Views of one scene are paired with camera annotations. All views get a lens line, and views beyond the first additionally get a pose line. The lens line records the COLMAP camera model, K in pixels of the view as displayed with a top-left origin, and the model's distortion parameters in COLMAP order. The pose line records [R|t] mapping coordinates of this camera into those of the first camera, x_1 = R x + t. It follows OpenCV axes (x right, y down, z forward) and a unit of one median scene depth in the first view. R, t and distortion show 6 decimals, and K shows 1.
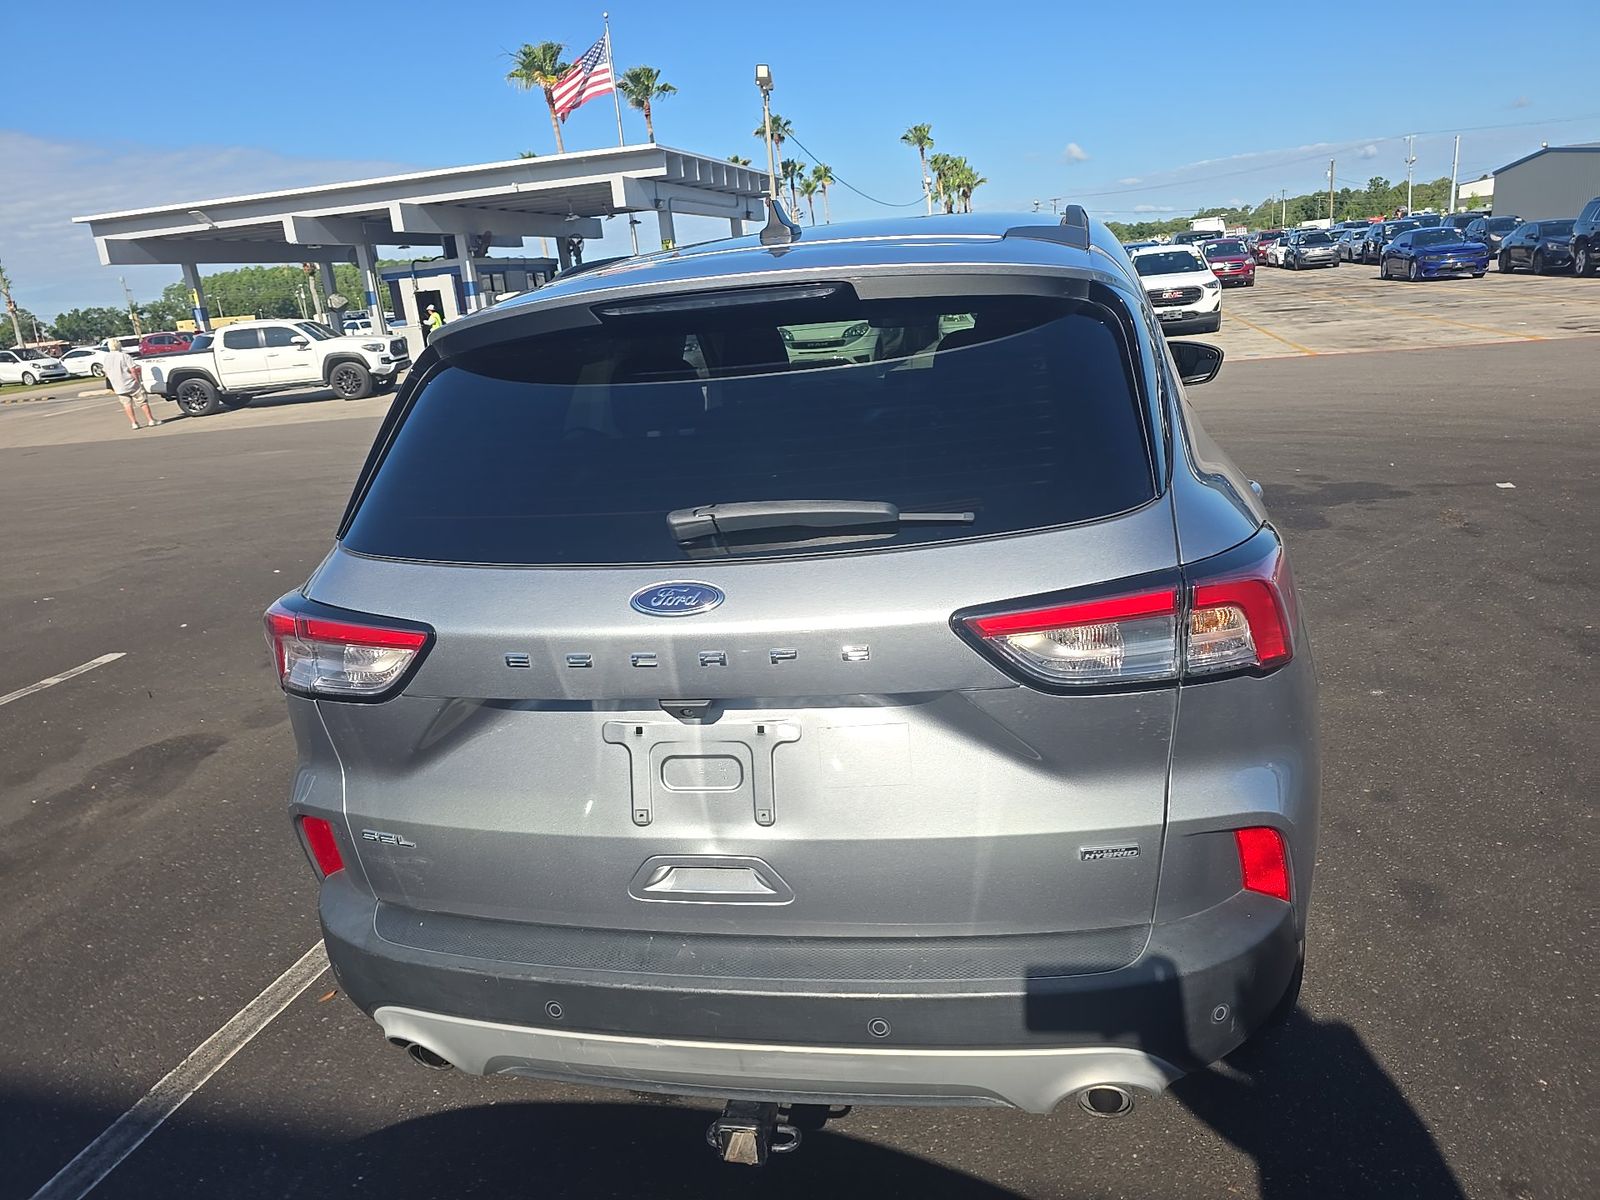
lens RADIAL K [[1080.5, 0, 806.8], [0, 1080.5, 601.9], [0, 0, 1]] dist [0.037664, -0.031490]
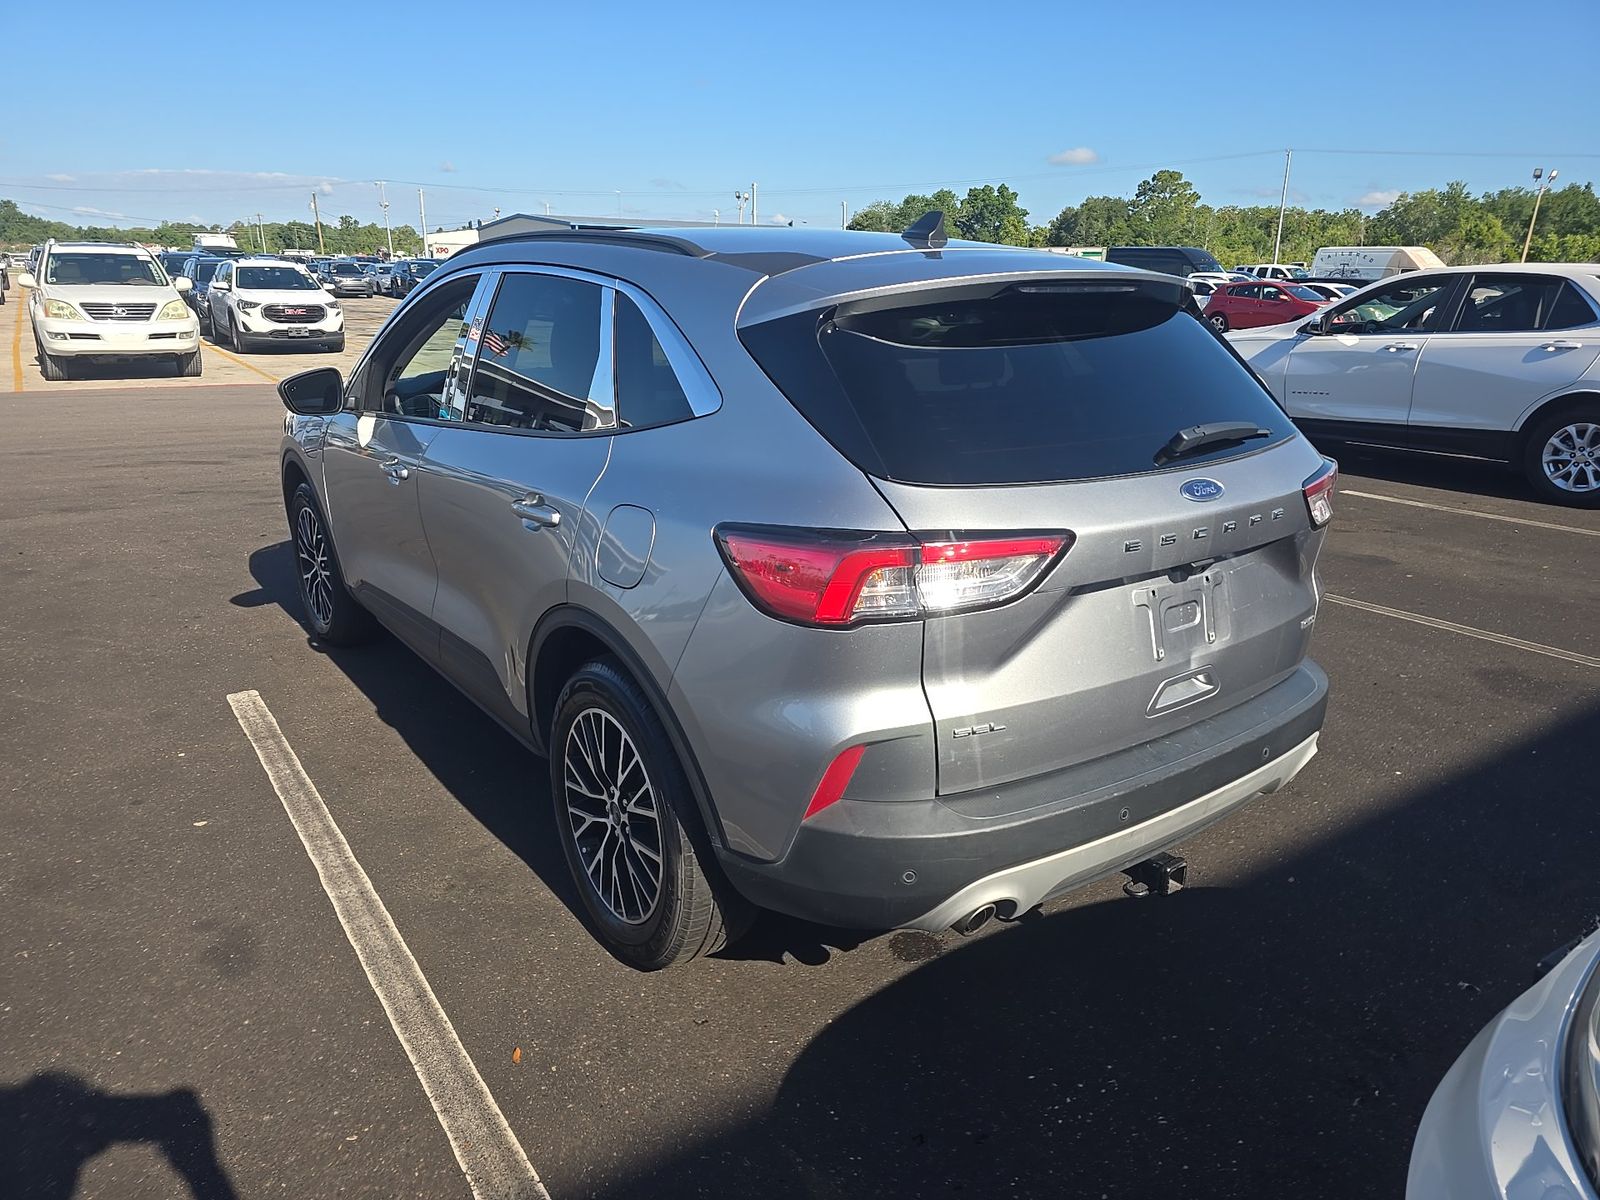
lens RADIAL K [[1080.5, 0, 806.8], [0, 1080.5, 604.6], [0, 0, 1]] dist [0.037664, -0.031490]
pose [[0.655558, -0.122616, 0.745124, -0.120654], [0.139284, 0.989433, 0.040277, 0.001288], [-0.742189, 0.077380, 0.665709, 0.032367]]
